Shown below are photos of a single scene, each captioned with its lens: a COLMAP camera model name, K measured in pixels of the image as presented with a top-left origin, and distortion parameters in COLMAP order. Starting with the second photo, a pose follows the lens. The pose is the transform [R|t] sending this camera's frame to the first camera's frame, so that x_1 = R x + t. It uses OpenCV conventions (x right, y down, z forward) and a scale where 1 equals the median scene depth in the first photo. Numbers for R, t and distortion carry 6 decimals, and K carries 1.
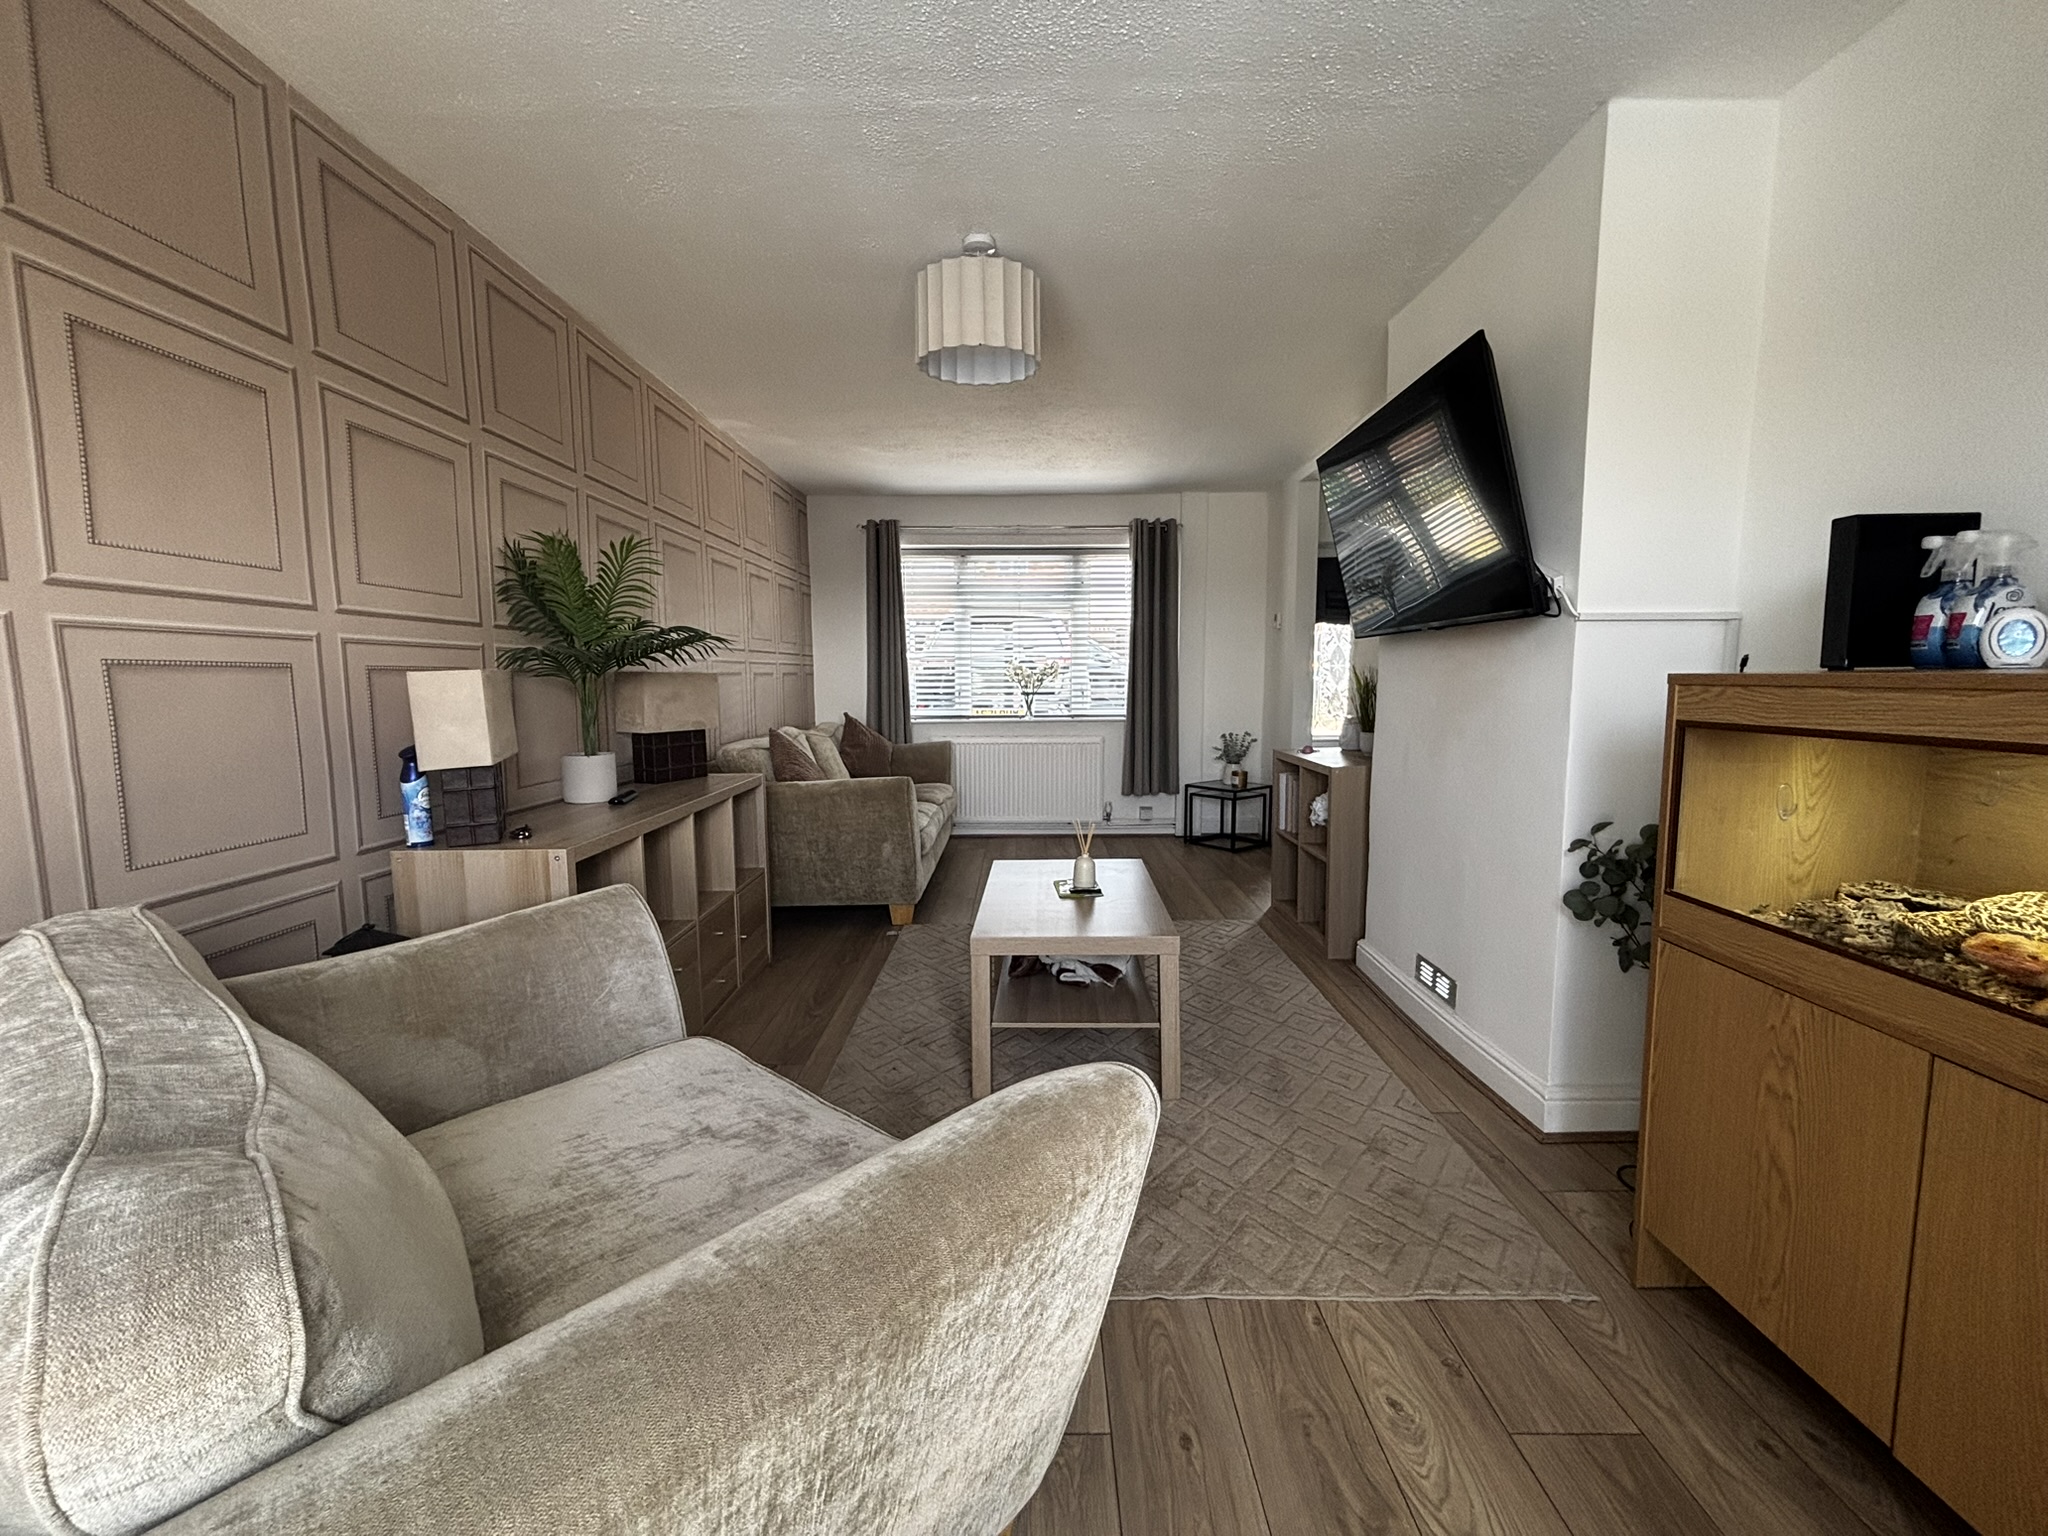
lens RADIAL K [[833.3, 0, 1019.0], [0, 833.3, 764.5], [0, 0, 1]] dist [0.008713, -0.003414]
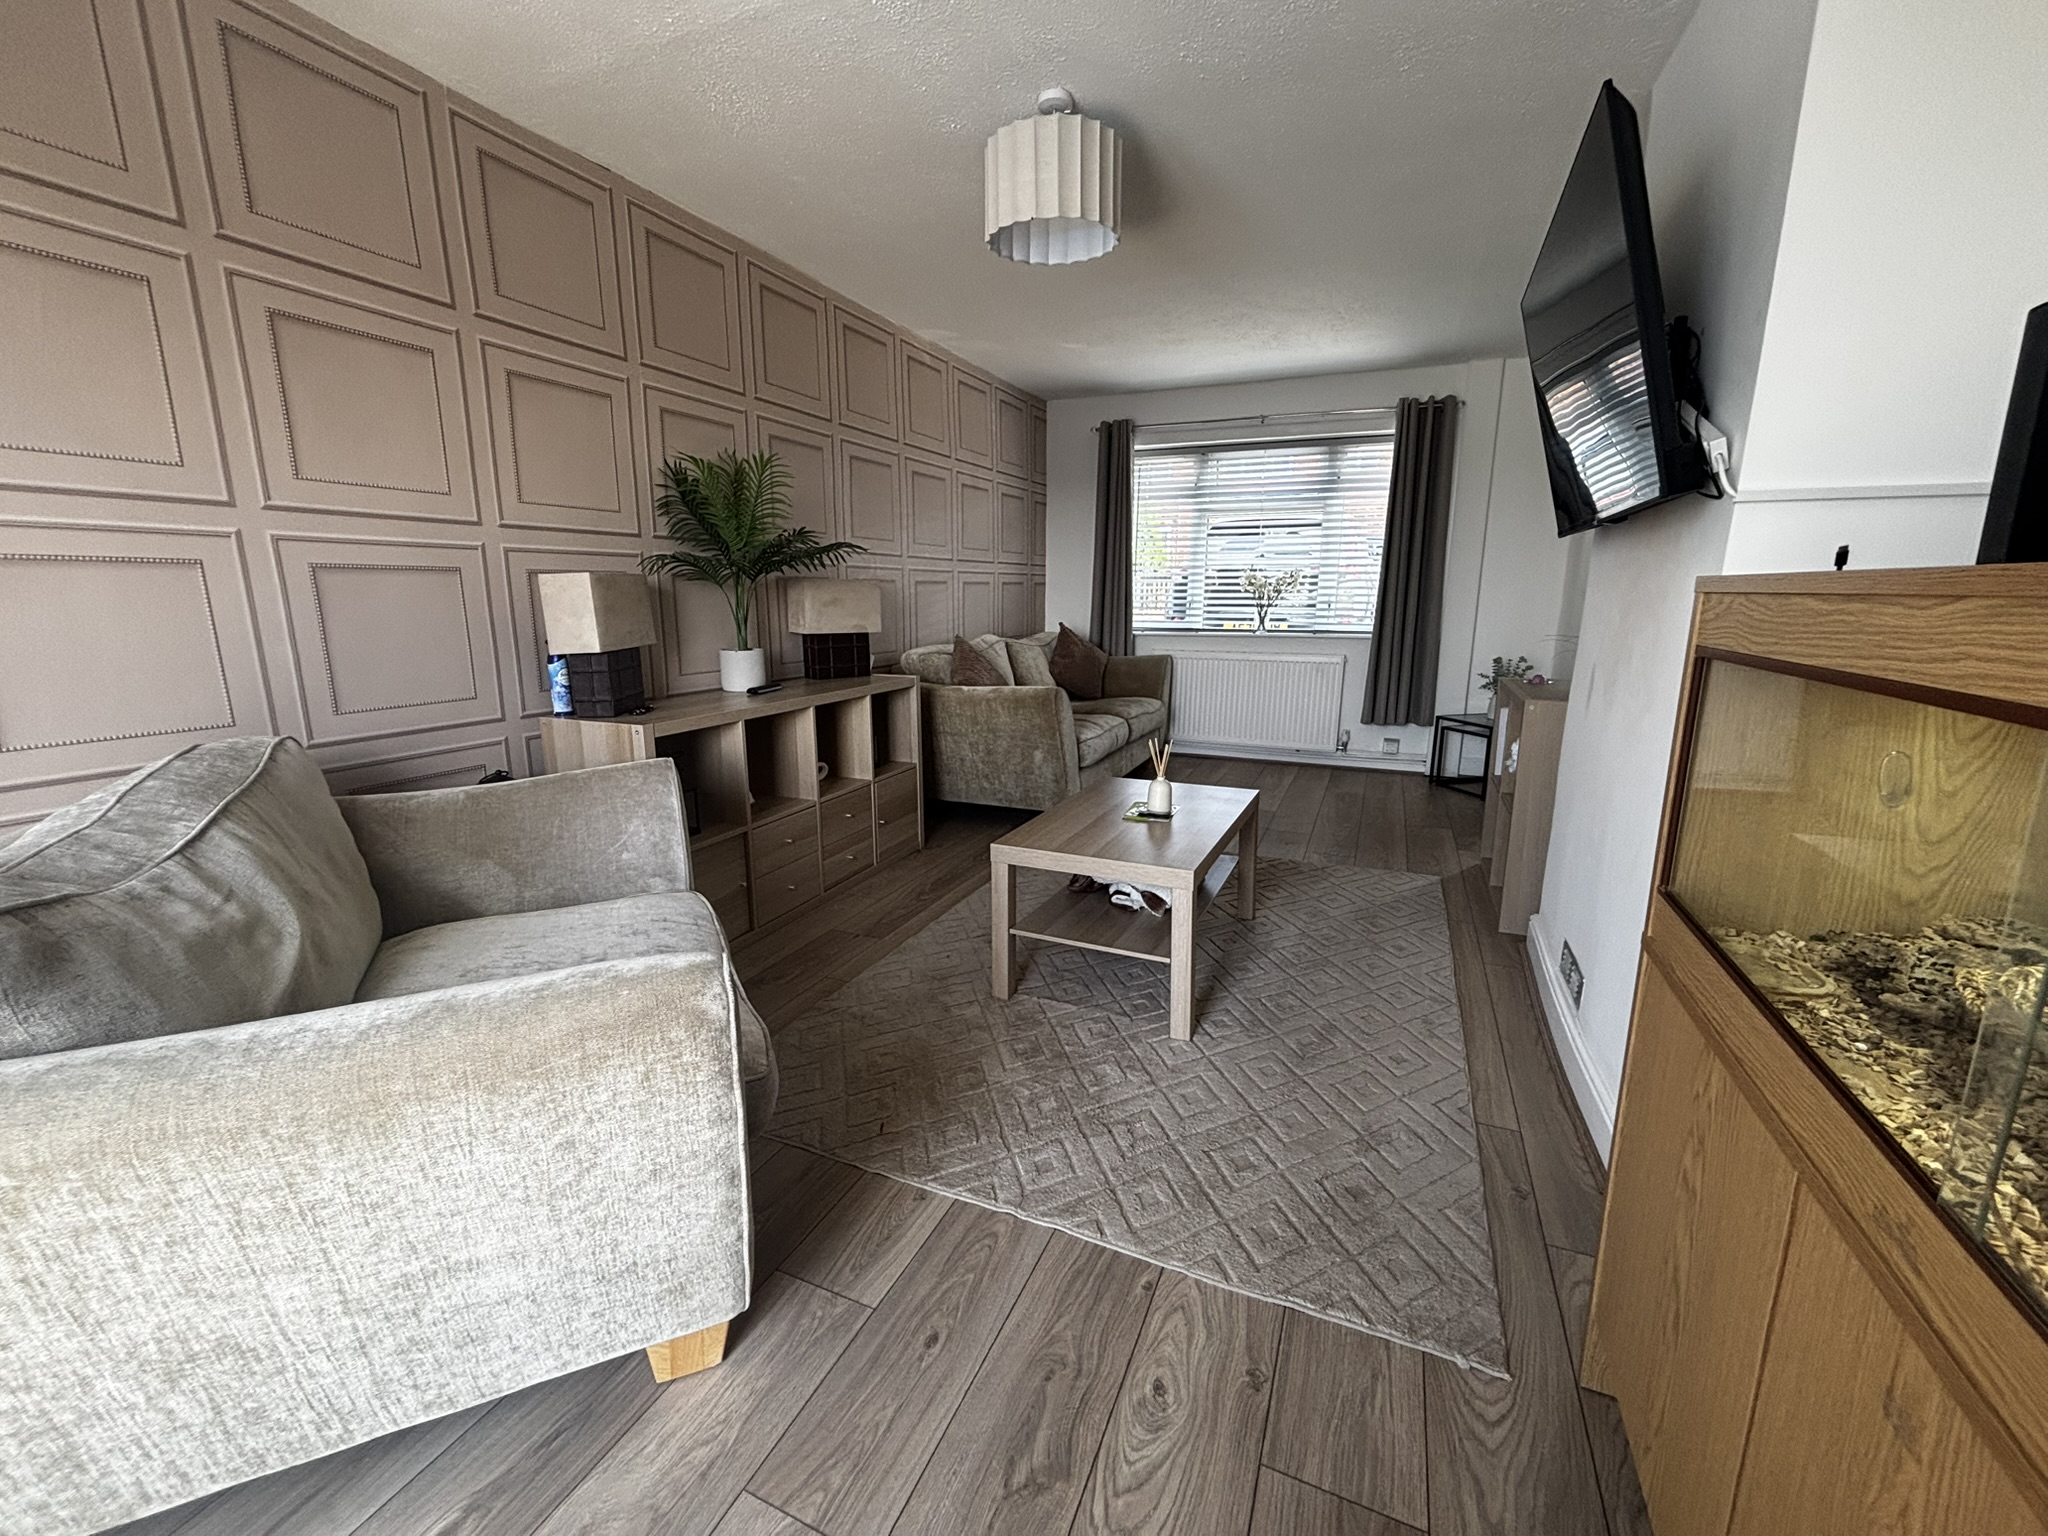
lens RADIAL K [[833.3, 0, 1019.0], [0, 833.3, 764.5], [0, 0, 1]] dist [0.008713, -0.003414]
pose [[0.916900, 0.089818, -0.388878, 0.340359], [-0.049563, 0.992431, 0.112358, -0.003782], [0.396026, -0.083747, 0.914412, 0.091337]]
